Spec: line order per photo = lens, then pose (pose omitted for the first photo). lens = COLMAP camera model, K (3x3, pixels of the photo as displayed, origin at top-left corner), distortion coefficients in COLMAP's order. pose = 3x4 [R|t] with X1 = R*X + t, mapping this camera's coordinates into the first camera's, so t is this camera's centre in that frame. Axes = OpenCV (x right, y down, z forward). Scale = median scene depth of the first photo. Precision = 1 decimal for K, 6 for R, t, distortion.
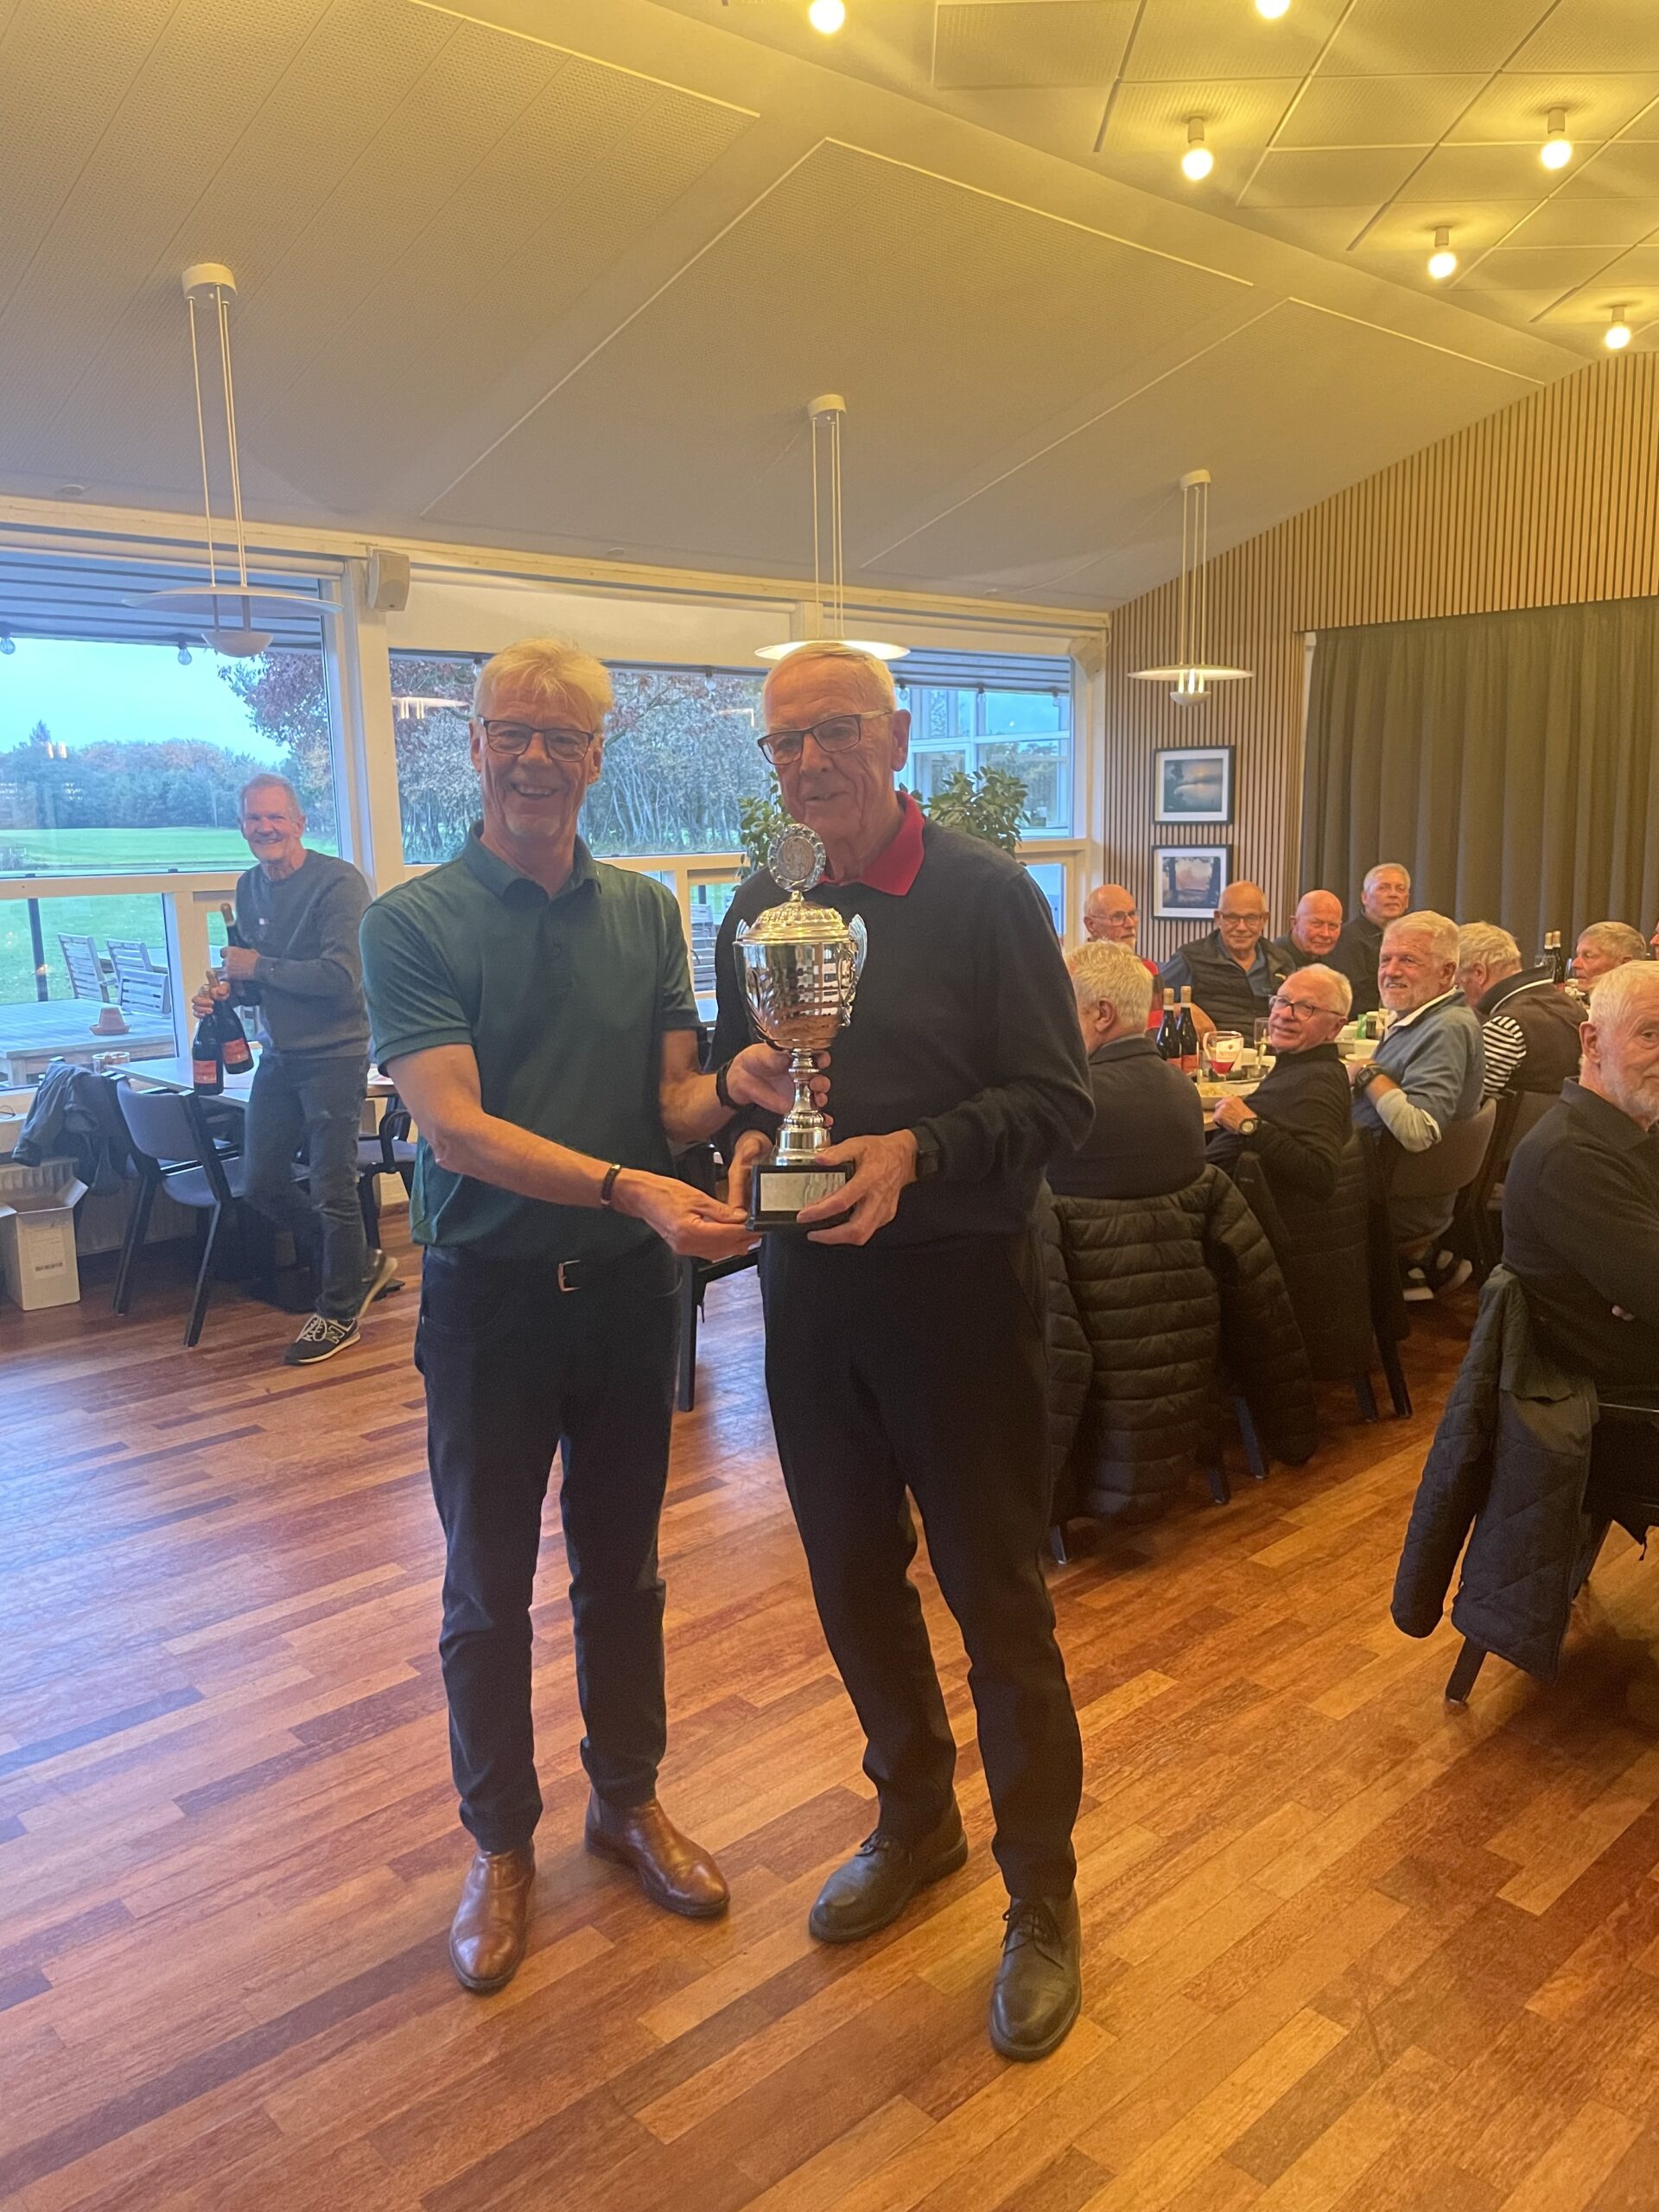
lens RADIAL K [[1715.9, 0, 829.5], [0, 1715.9, 1106.0], [0, 0, 1]] dist [0.007030, -0.001667]
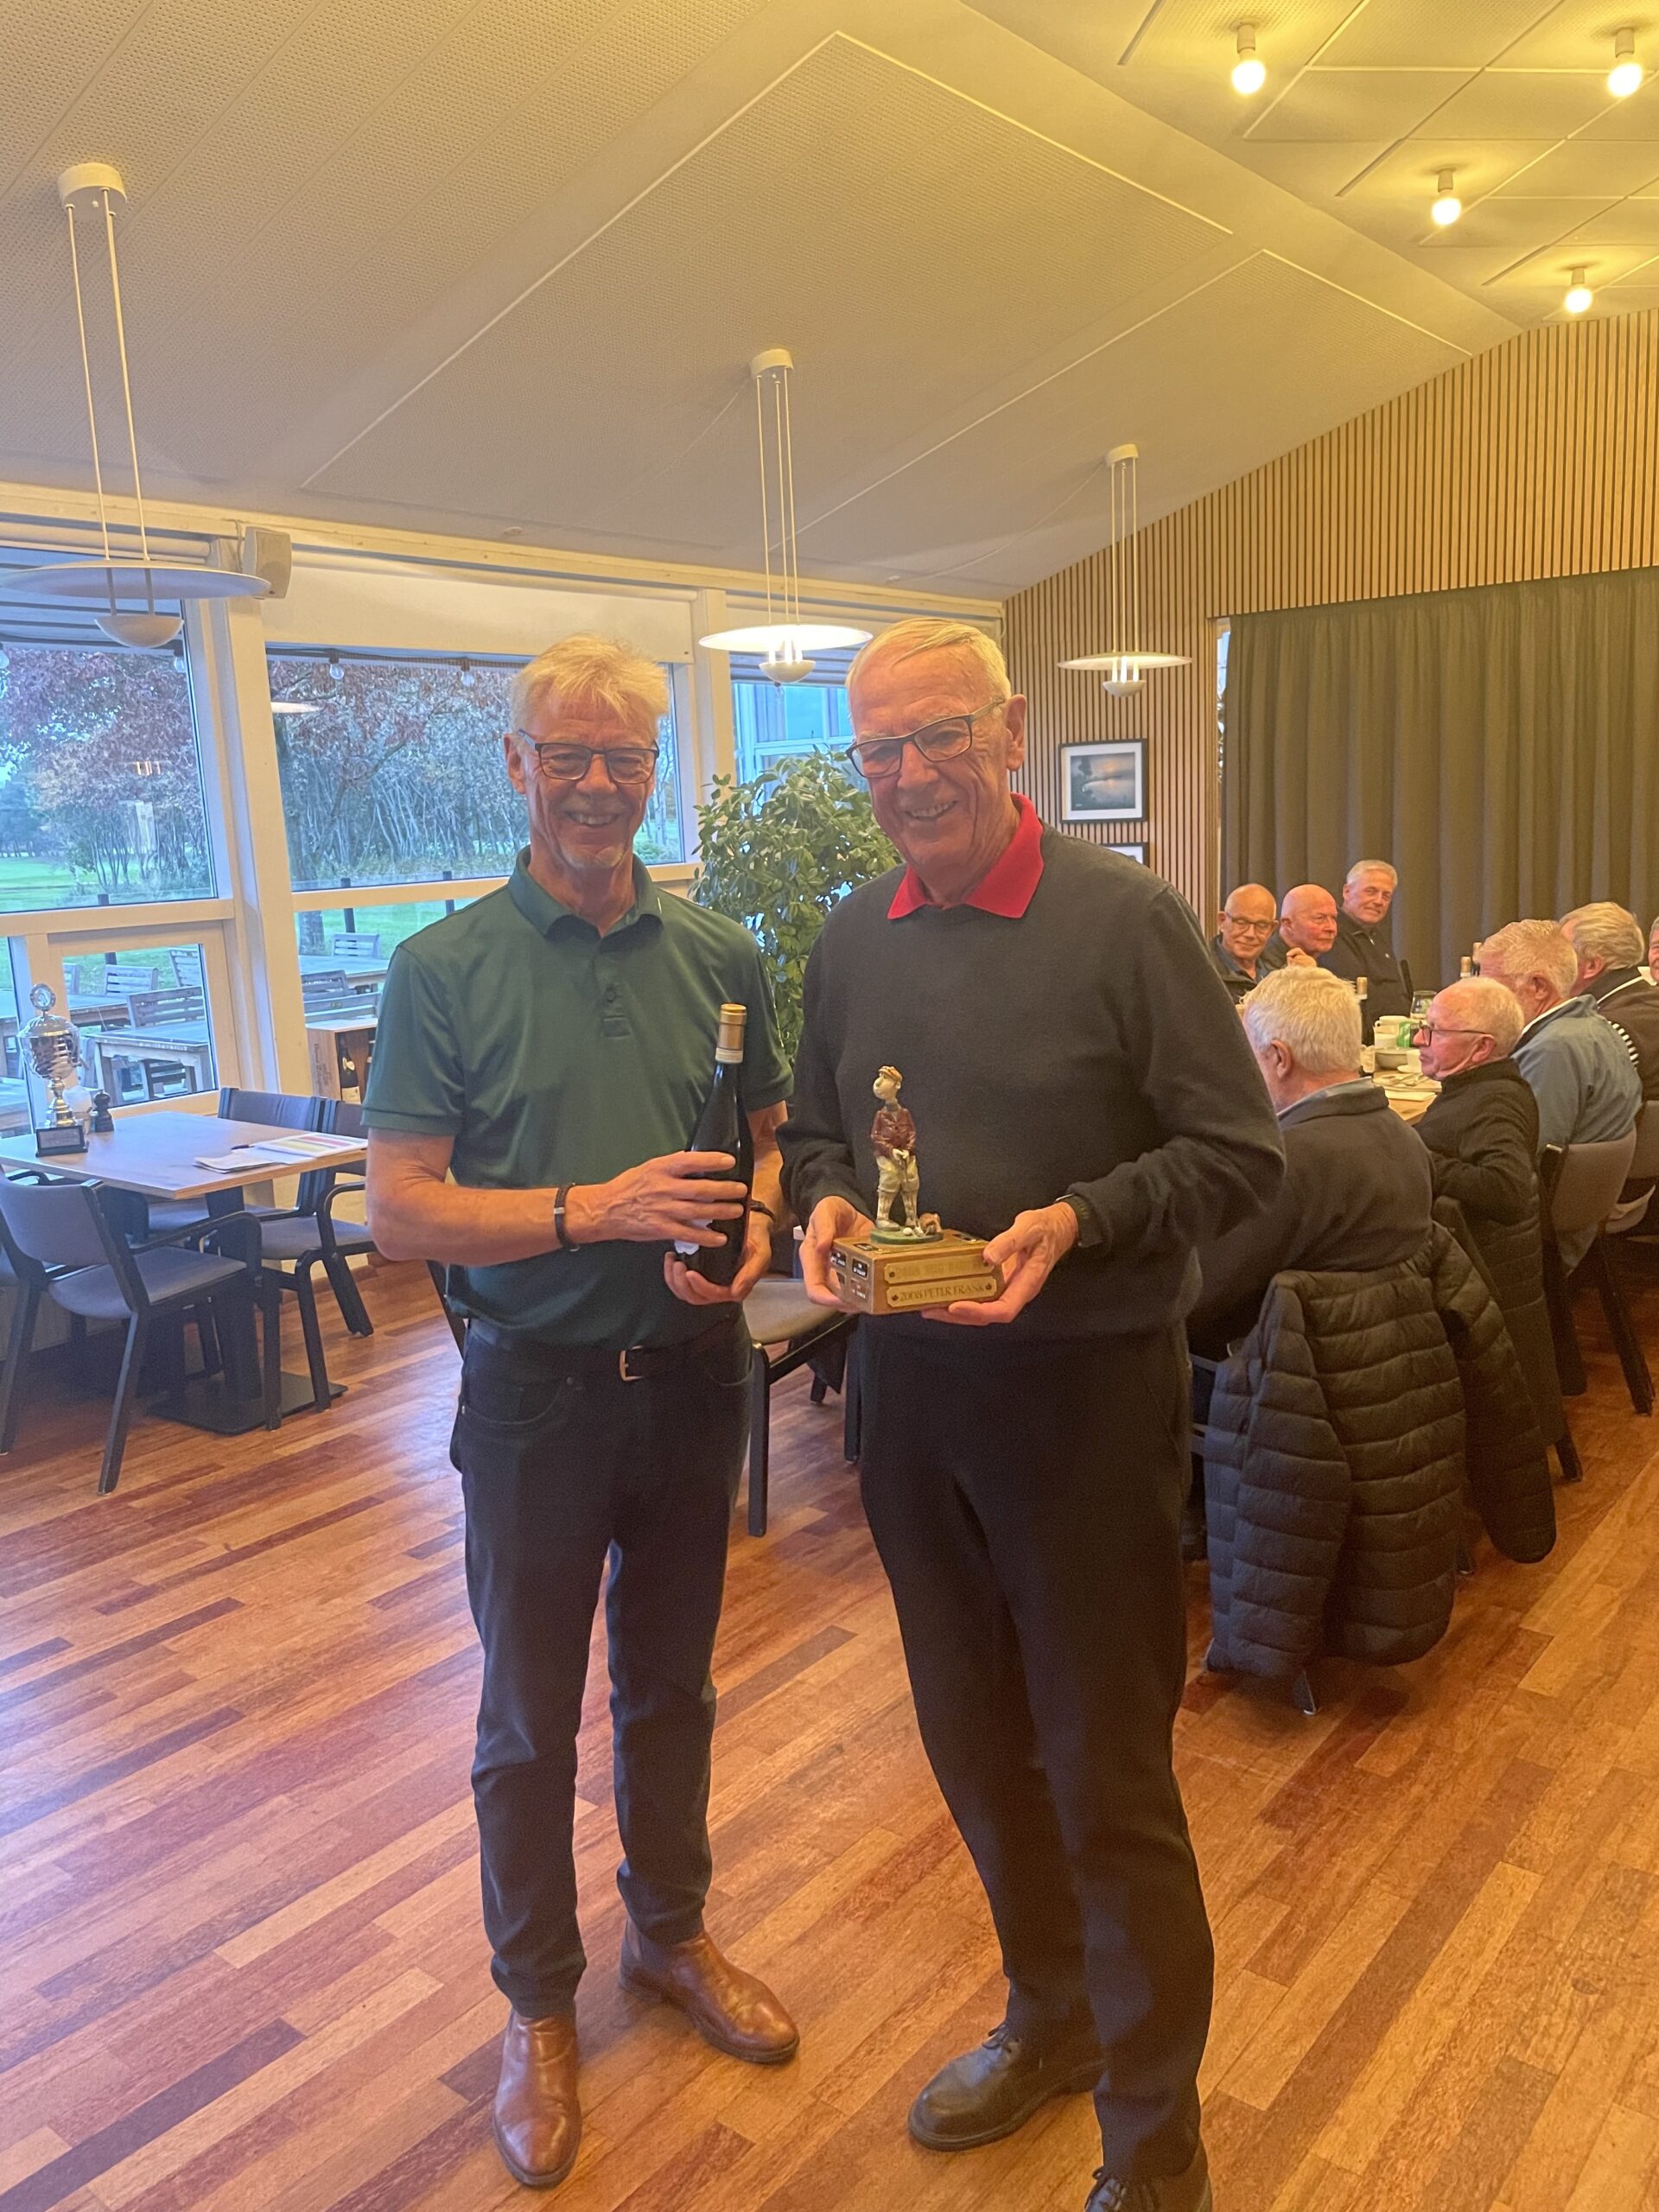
lens RADIAL K [[1739.0, 0, 837.2], [0, 1739.0, 1094.3], [0, 0, 1]] dist [0.010758, -0.003489]
pose [[0.990492, -0.047388, 0.129153, -0.116834], [0.048985, 0.998757, -0.009214, -0.022212], [-0.128556, 0.015453, 0.991582, 0.121739]]
